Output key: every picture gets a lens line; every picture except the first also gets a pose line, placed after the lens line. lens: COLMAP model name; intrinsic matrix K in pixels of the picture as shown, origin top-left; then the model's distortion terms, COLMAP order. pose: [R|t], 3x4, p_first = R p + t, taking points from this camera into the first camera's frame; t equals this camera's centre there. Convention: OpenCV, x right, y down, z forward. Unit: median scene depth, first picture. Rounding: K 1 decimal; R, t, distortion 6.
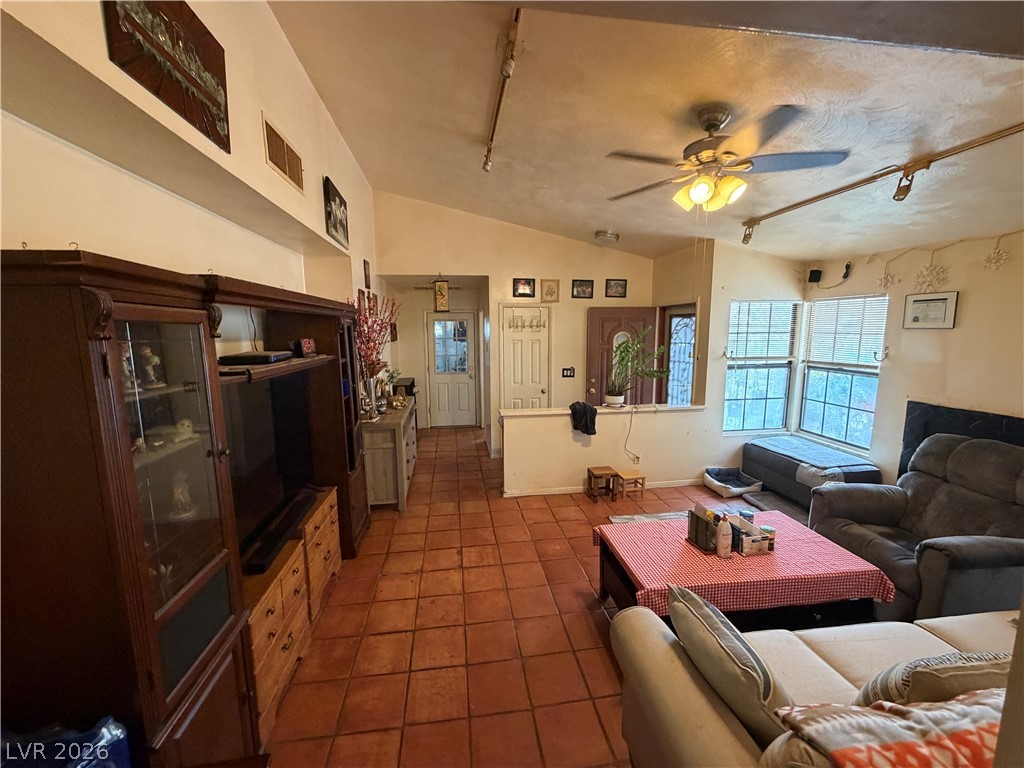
lens RADIAL K [[407.3, 0, 510.4], [0, 407.3, 385.5], [0, 0, 1]] dist [0.000625, 0.000113]
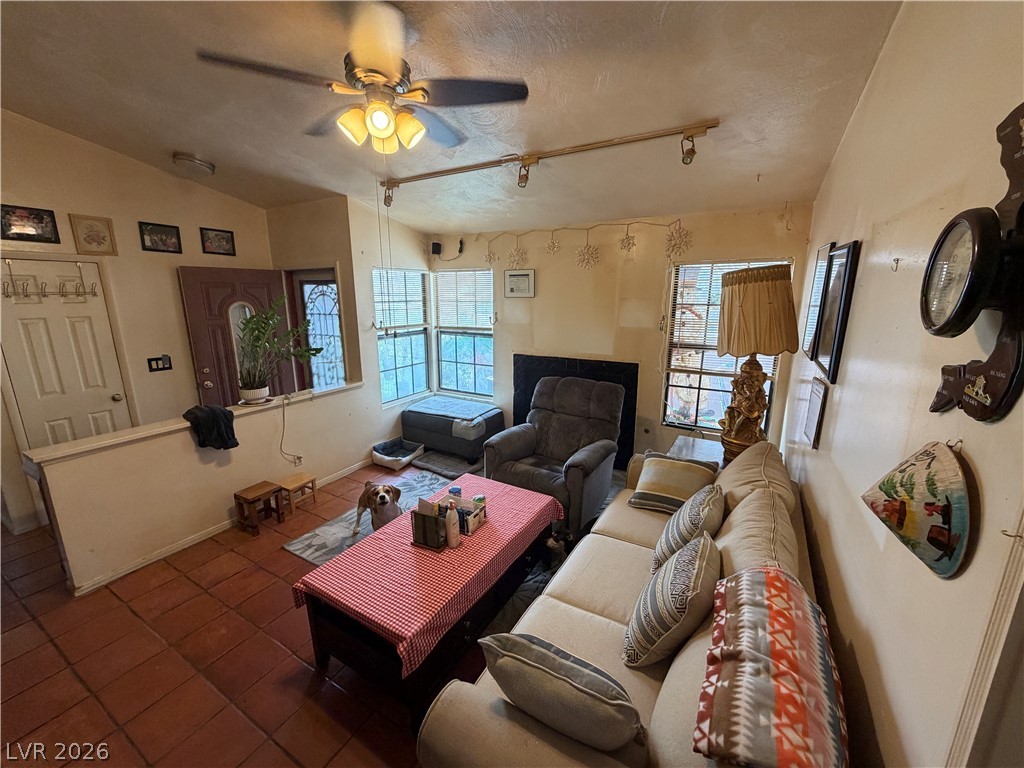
lens RADIAL K [[407.3, 0, 510.6], [0, 407.3, 383.8], [0, 0, 1]] dist [0.000625, 0.000113]
pose [[0.617580, -0.166722, 0.768634, -0.030738], [0.108722, 0.985989, 0.126513, -0.028347], [-0.778957, 0.005435, 0.627054, 0.167747]]
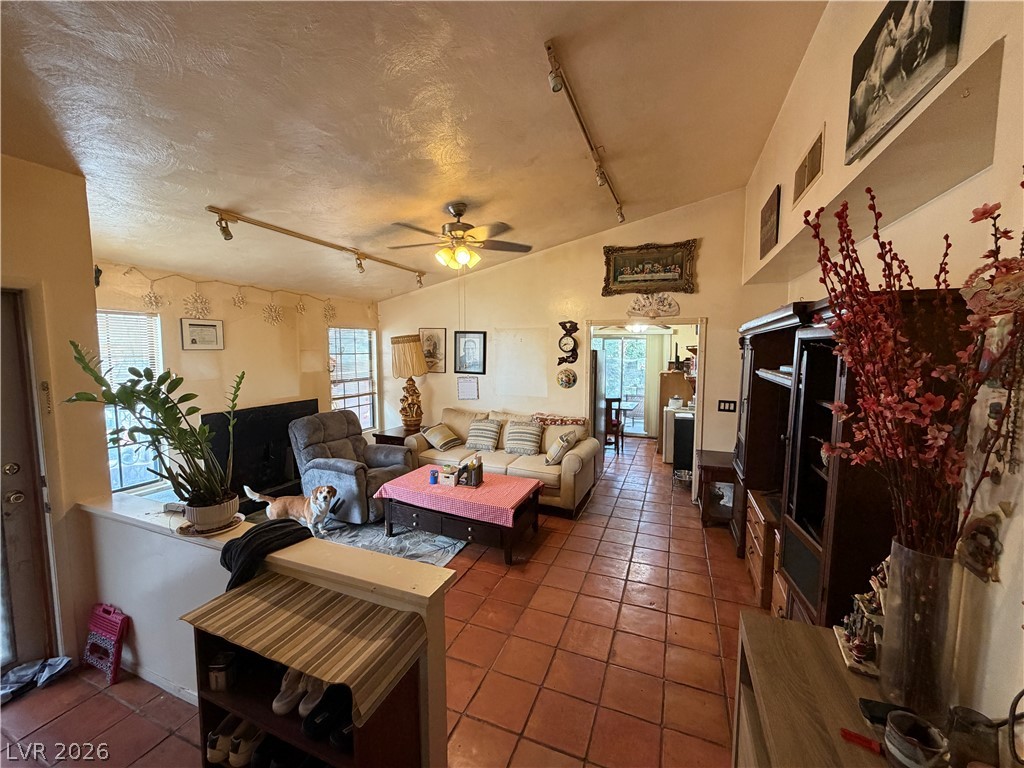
lens RADIAL K [[407.3, 0, 512.7], [0, 407.3, 382.0], [0, 0, 1]] dist [0.000625, 0.000113]
pose [[-0.863598, -0.034430, 0.503004, -0.247729], [0.076541, 0.977149, 0.198297, -0.169212], [-0.498337, 0.209749, -0.841228, 1.238321]]
